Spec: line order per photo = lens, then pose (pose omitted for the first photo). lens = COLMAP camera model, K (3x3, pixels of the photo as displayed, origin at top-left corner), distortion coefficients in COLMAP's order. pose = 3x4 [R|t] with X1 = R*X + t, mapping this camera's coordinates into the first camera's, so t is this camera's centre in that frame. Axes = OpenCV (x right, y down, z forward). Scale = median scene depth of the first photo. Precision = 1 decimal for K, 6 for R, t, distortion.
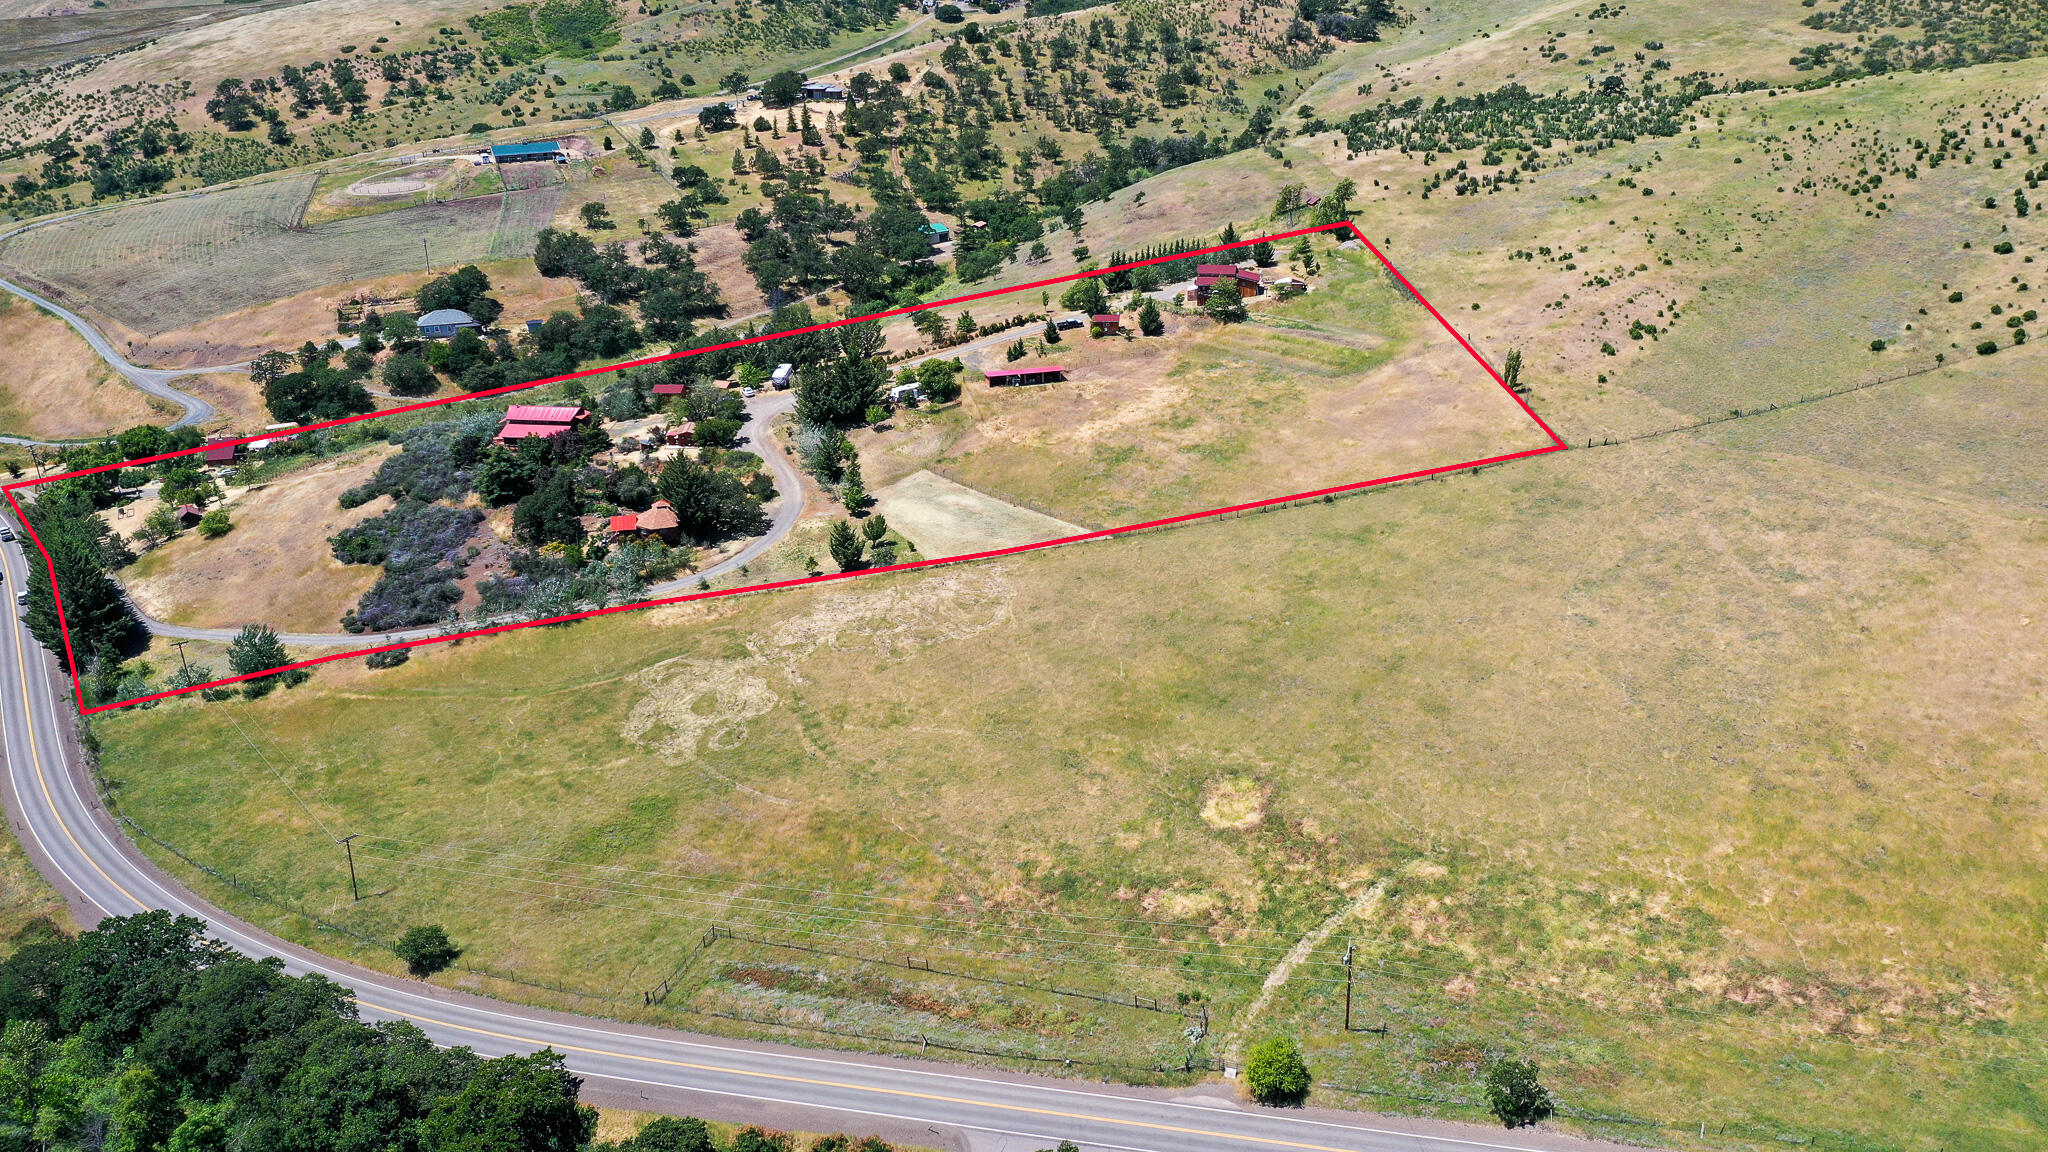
lens RADIAL K [[1615.4, 0, 1026.2], [0, 1615.4, 579.5], [0, 0, 1]] dist [0.015986, 0.003525]
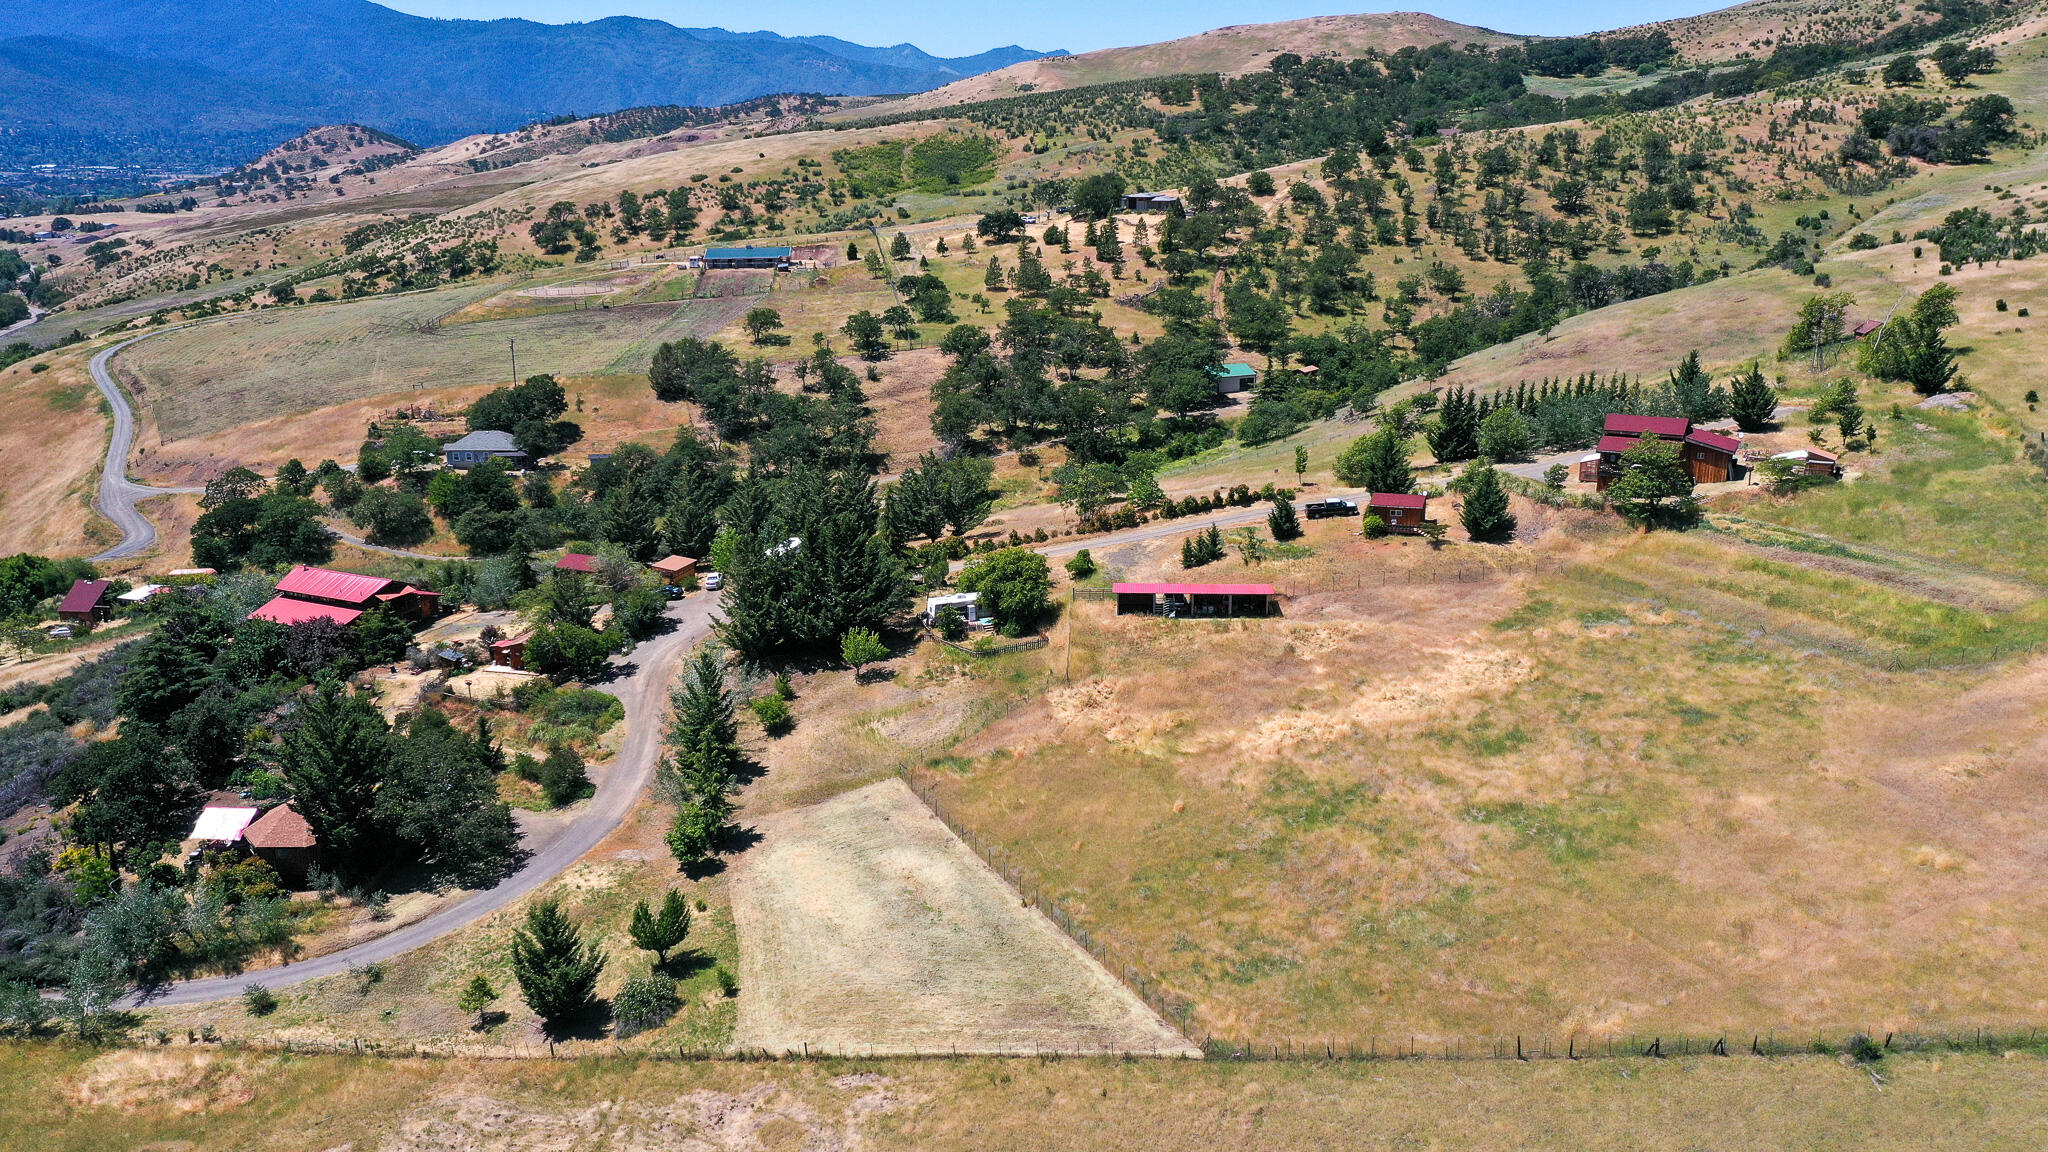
lens RADIAL K [[1615.4, 0, 1021.2], [0, 1615.4, 573.2], [0, 0, 1]] dist [0.015986, 0.003525]
pose [[0.951608, 0.088100, -0.294417, 0.071123], [-0.125609, 0.985852, -0.110988, -0.055302], [0.280474, 0.142598, 0.949210, 0.395959]]
